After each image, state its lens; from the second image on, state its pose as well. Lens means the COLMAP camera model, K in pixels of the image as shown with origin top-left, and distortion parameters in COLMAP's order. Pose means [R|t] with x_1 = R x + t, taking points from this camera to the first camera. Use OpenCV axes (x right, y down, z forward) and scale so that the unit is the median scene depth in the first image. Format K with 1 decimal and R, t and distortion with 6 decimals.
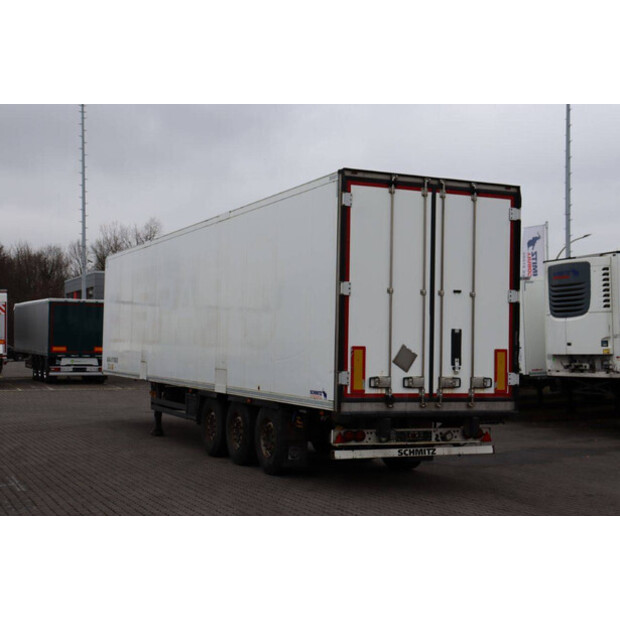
lens RADIAL K [[977.6, 0, 310.0], [0, 977.6, 310.0], [0, 0, 1]] dist [0.130370, 0.138937]
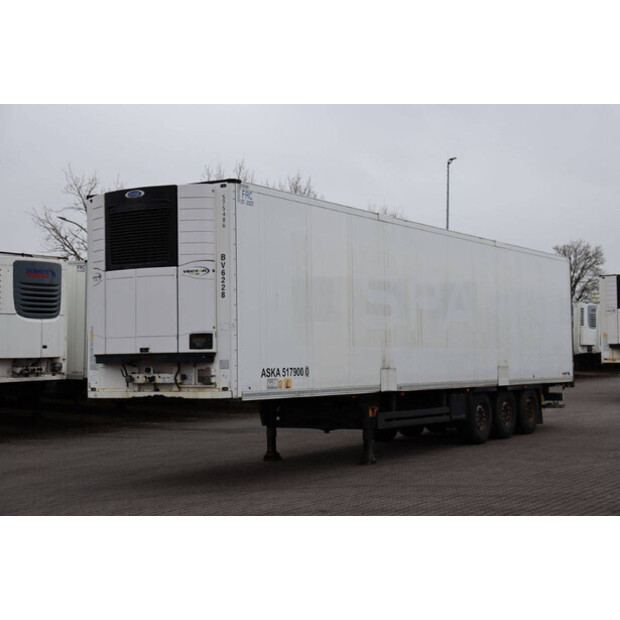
lens RADIAL K [[1066.0, 0, 310.0], [0, 1066.0, 310.0], [0, 0, 1]] dist [0.168900, 0.030462]
pose [[-0.567992, 0.029901, 0.822491, -2.092851], [-0.027155, 0.998115, -0.055039, 0.139345], [-0.822586, -0.053596, -0.566109, 3.886476]]
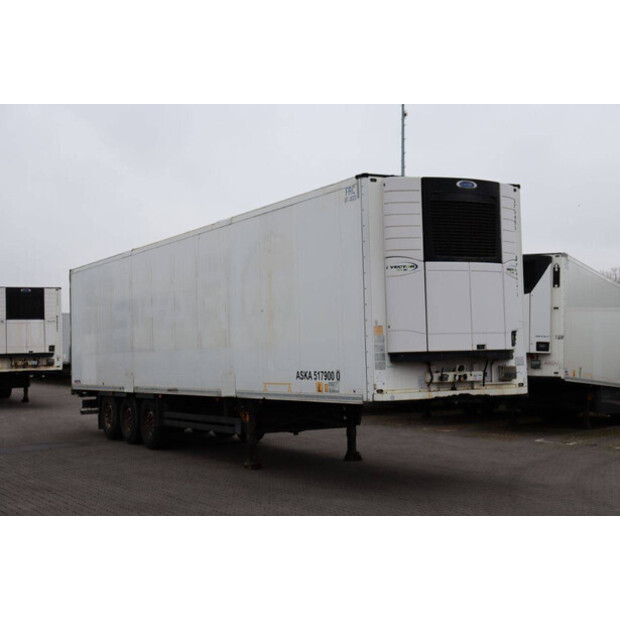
lens RADIAL K [[977.6, 0, 310.0], [0, 977.6, 310.0], [0, 0, 1]] dist [0.130370, 0.138937]
pose [[-0.996420, 0.004171, -0.084438, -0.138441], [0.011353, 0.996337, -0.084755, 0.185425], [0.083775, -0.085410, -0.992818, 4.626830]]
